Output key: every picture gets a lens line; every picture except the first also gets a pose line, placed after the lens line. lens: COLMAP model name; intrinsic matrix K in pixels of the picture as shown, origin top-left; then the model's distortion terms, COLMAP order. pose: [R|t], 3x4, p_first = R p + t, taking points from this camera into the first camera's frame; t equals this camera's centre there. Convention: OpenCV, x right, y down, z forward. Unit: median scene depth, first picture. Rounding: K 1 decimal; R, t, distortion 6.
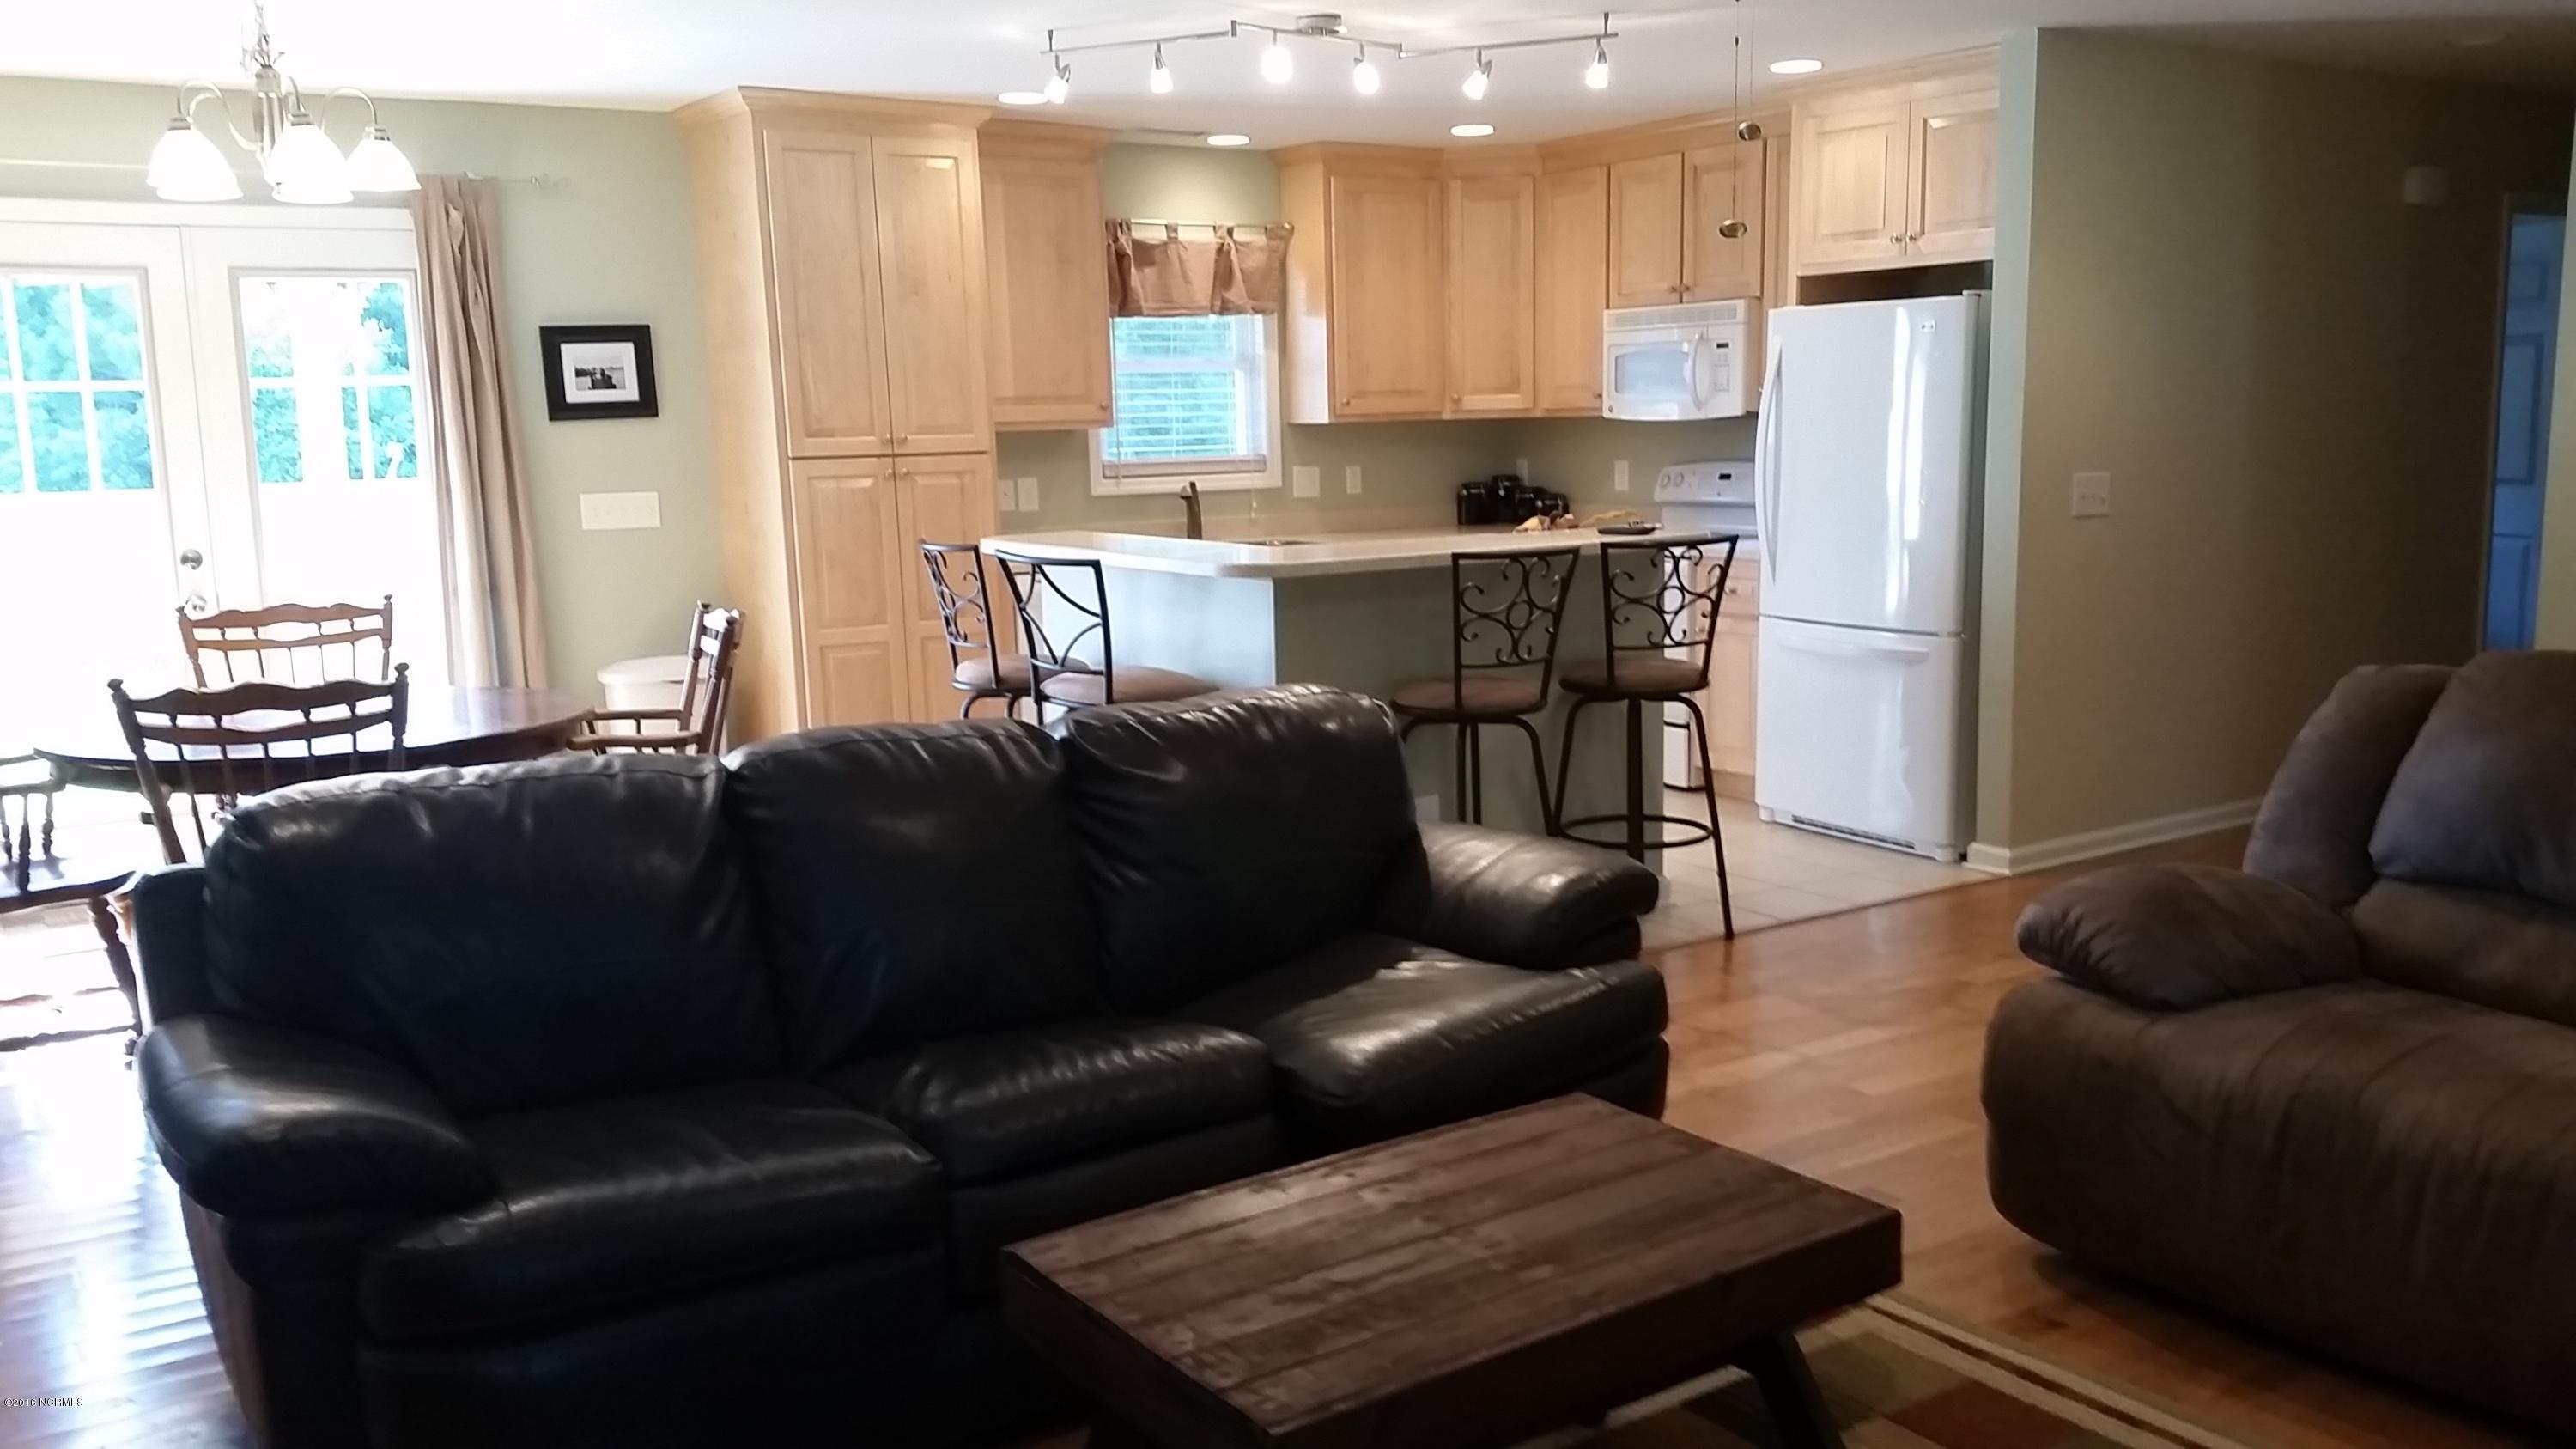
lens RADIAL K [[2114.1, 0, 1302.1], [0, 2114.1, 762.4], [0, 0, 1]] dist [0.118713, -0.204036]
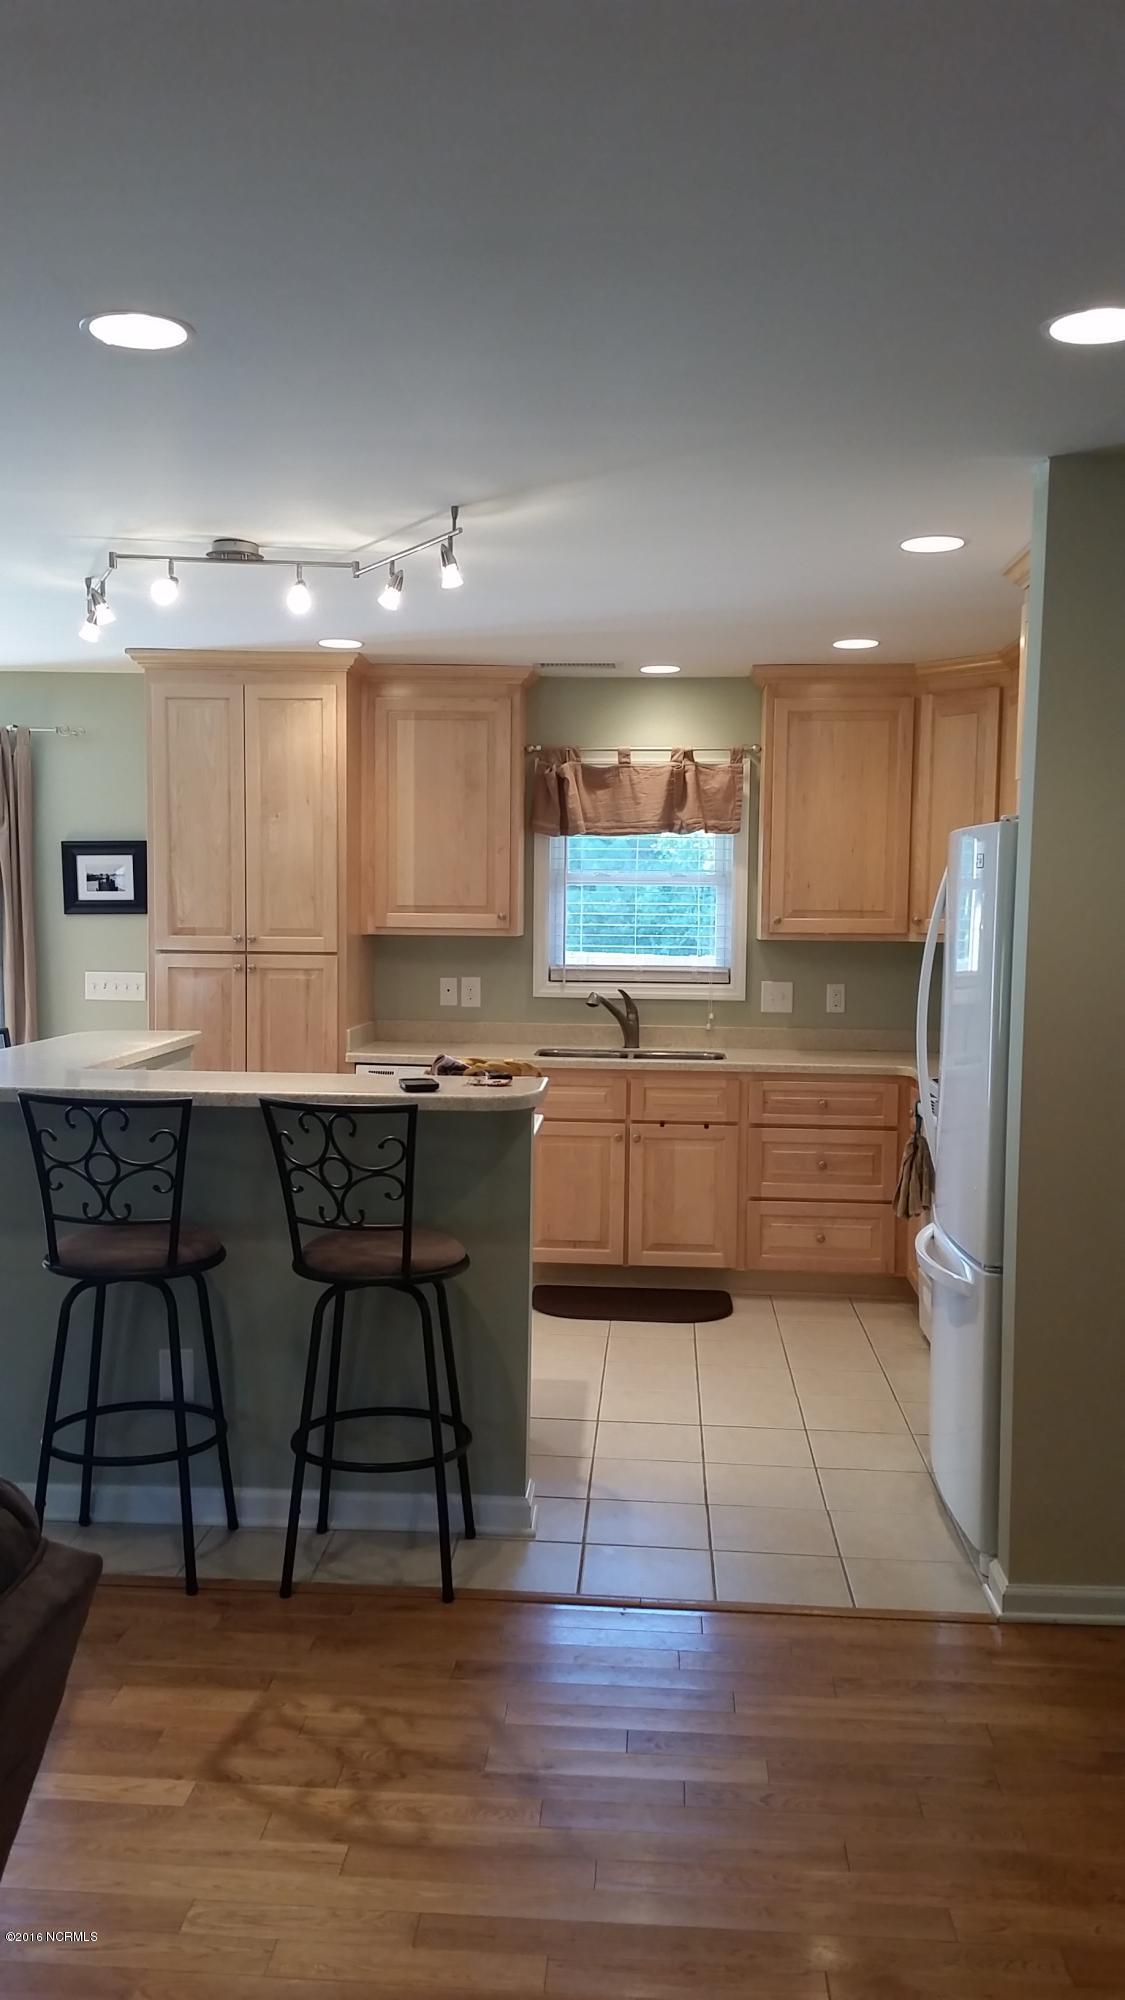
lens RADIAL K [[1641.1, 0, 546.1], [0, 1641.1, 1010.9], [0, 0, 1]] dist [0.118713, -0.204036]
pose [[0.783586, 0.073469, -0.616924, 0.431343], [-0.131133, 0.990171, -0.048641, -0.080515], [0.607287, 0.119013, 0.785518, 0.354872]]
